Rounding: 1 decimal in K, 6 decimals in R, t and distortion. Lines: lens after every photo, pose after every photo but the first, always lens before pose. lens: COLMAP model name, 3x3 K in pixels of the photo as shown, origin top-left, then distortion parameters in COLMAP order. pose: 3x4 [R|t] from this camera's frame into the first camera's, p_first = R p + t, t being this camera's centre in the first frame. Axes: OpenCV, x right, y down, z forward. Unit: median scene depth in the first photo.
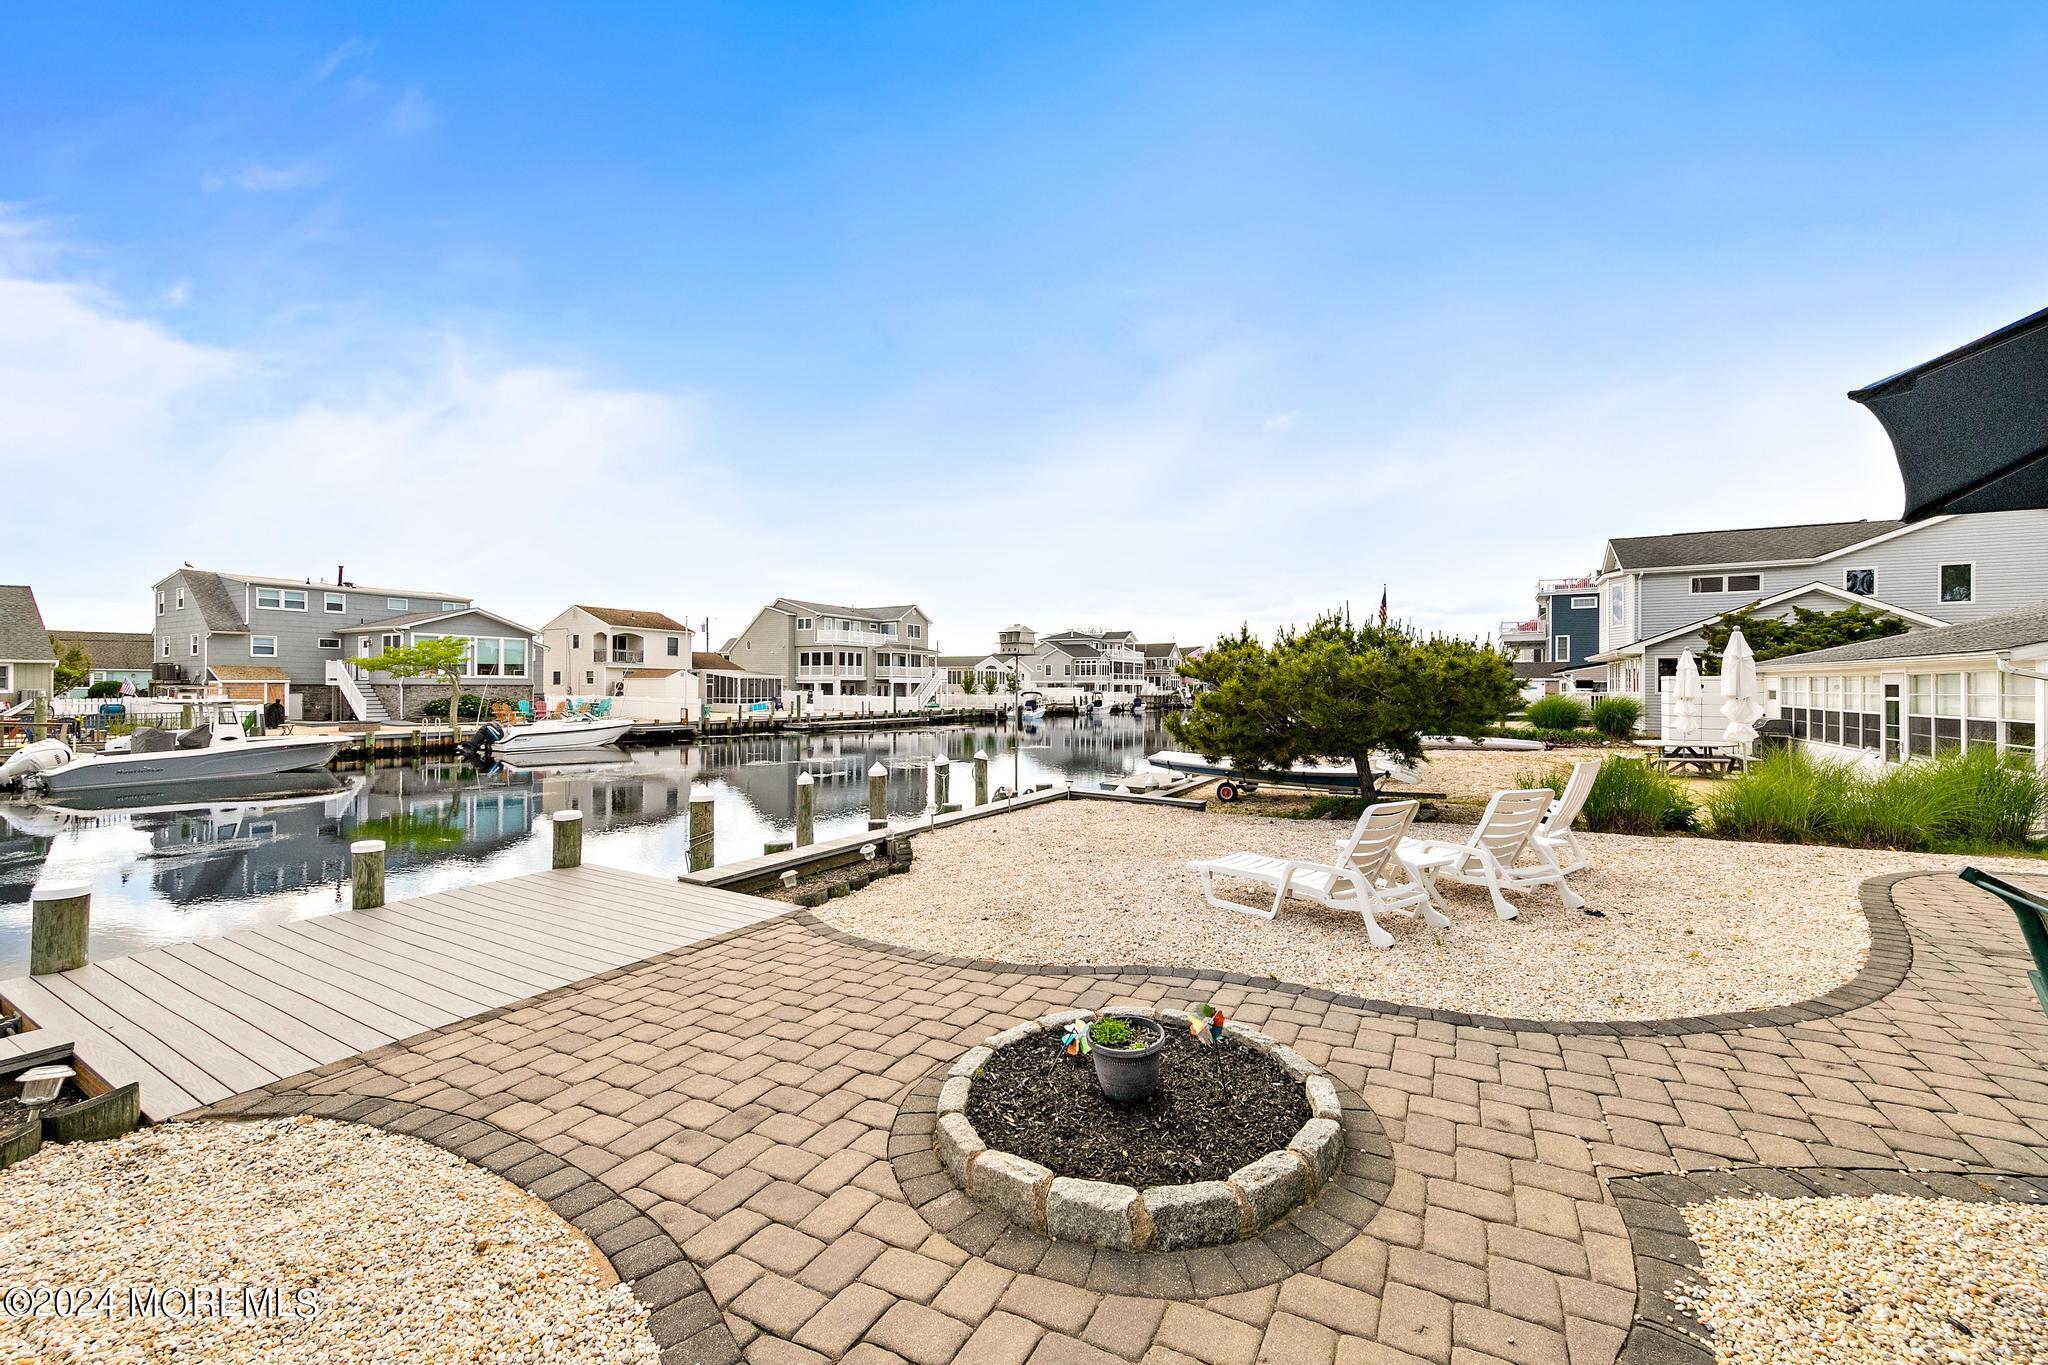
lens RADIAL K [[794.9, 0, 1028.8], [0, 794.9, 676.5], [0, 0, 1]] dist [0.001147, 0.000219]
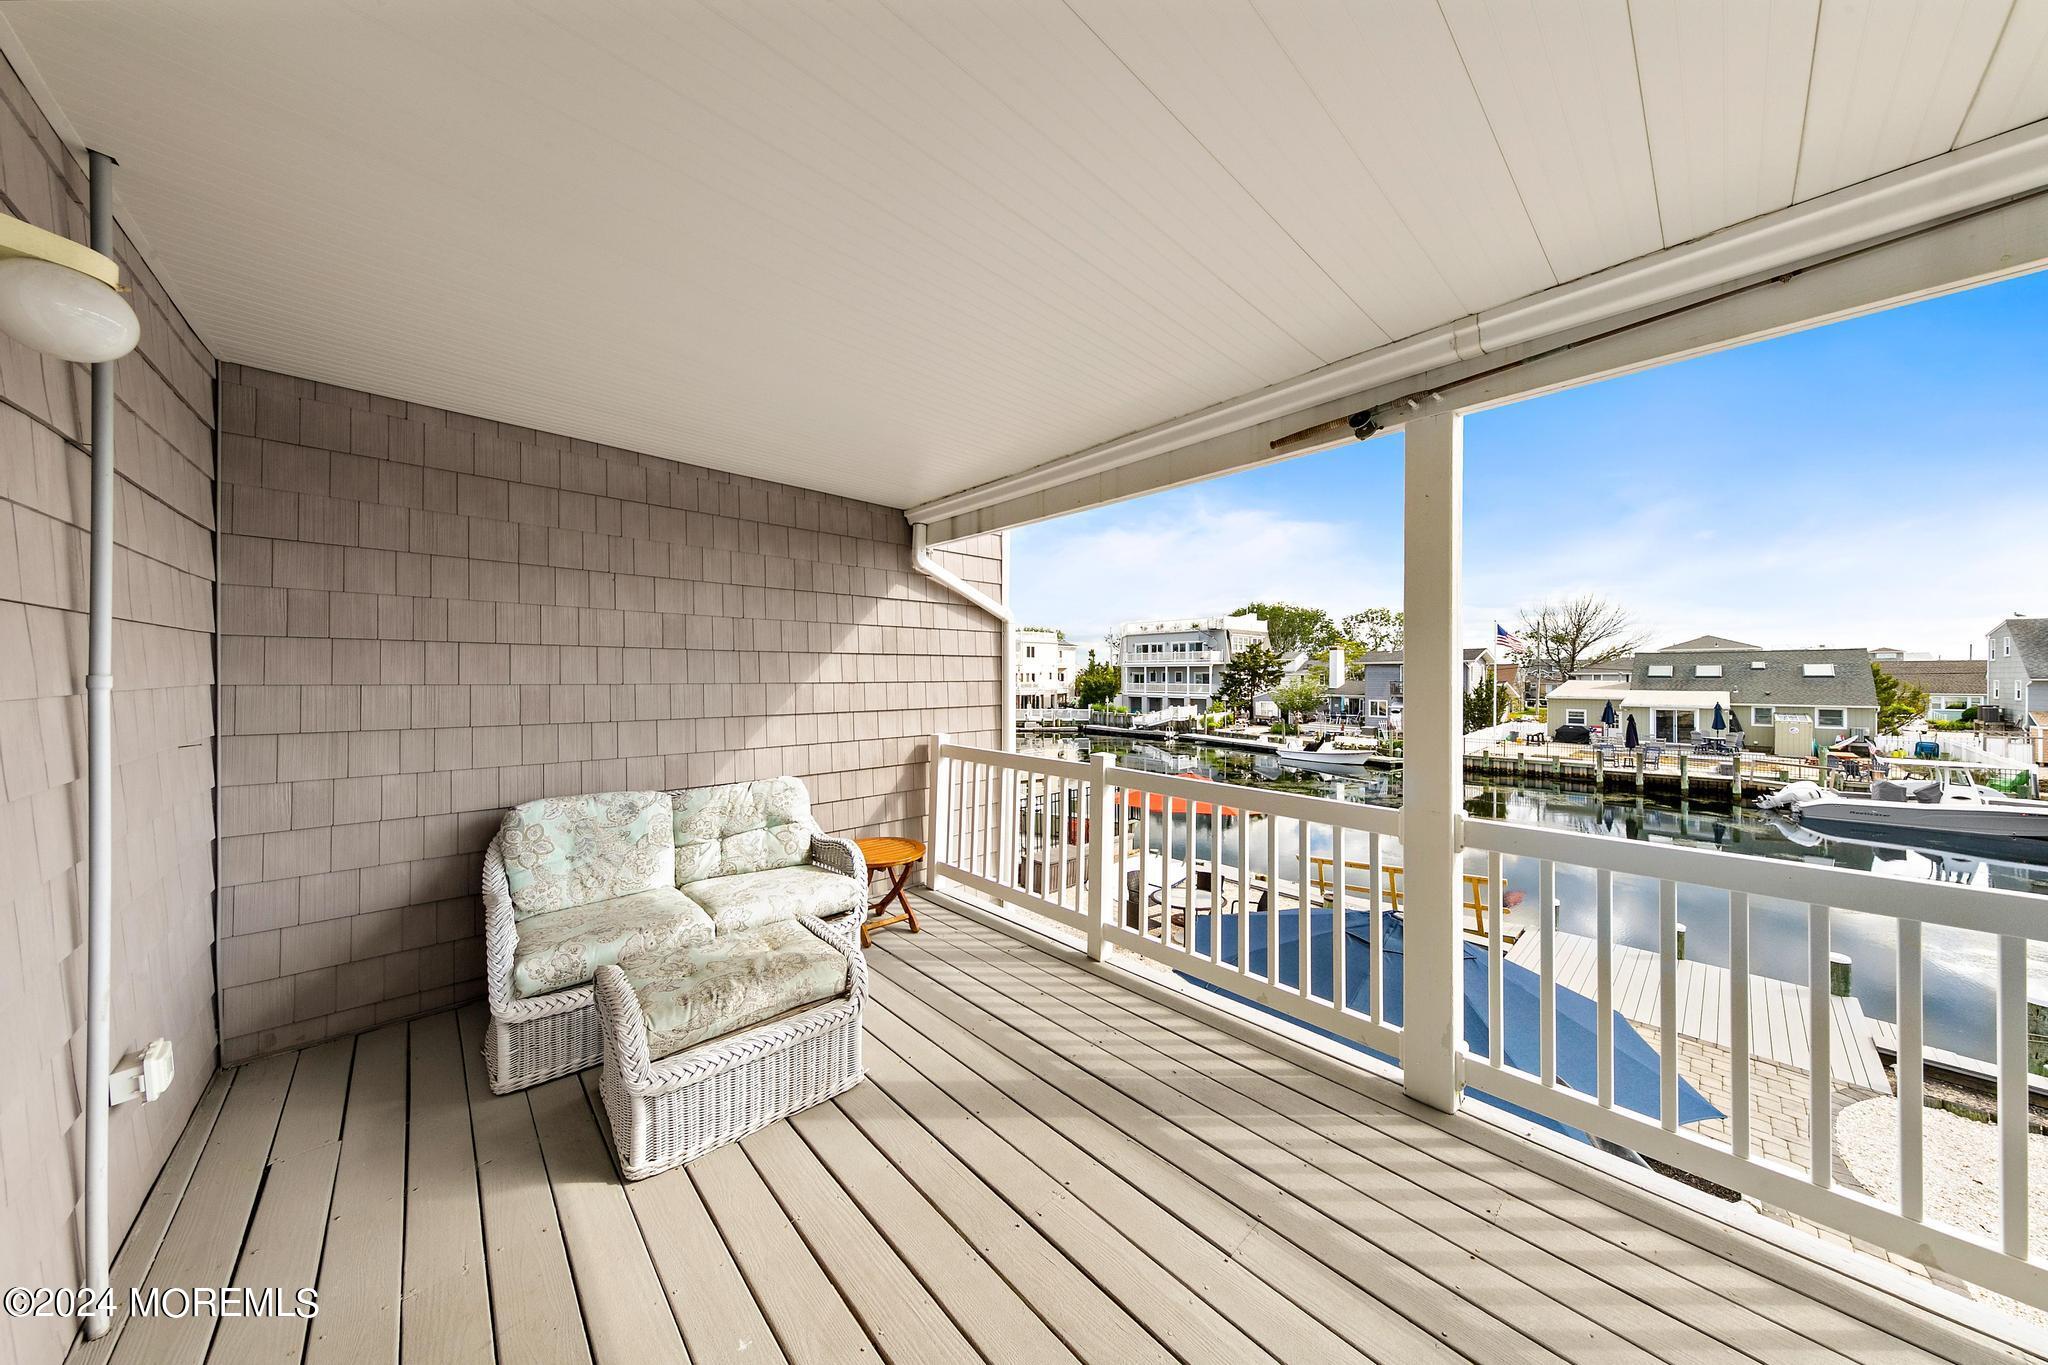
lens RADIAL K [[648.9, 0, 1031.3], [0, 648.9, 678.5], [0, 0, 1]] dist [0.001858, 0.000043]
pose [[-0.305289, 0.002805, -0.952255, 0.143880], [0.011769, 0.999930, -0.000828, -0.049788], [0.952187, -0.011460, -0.305301, -0.004645]]
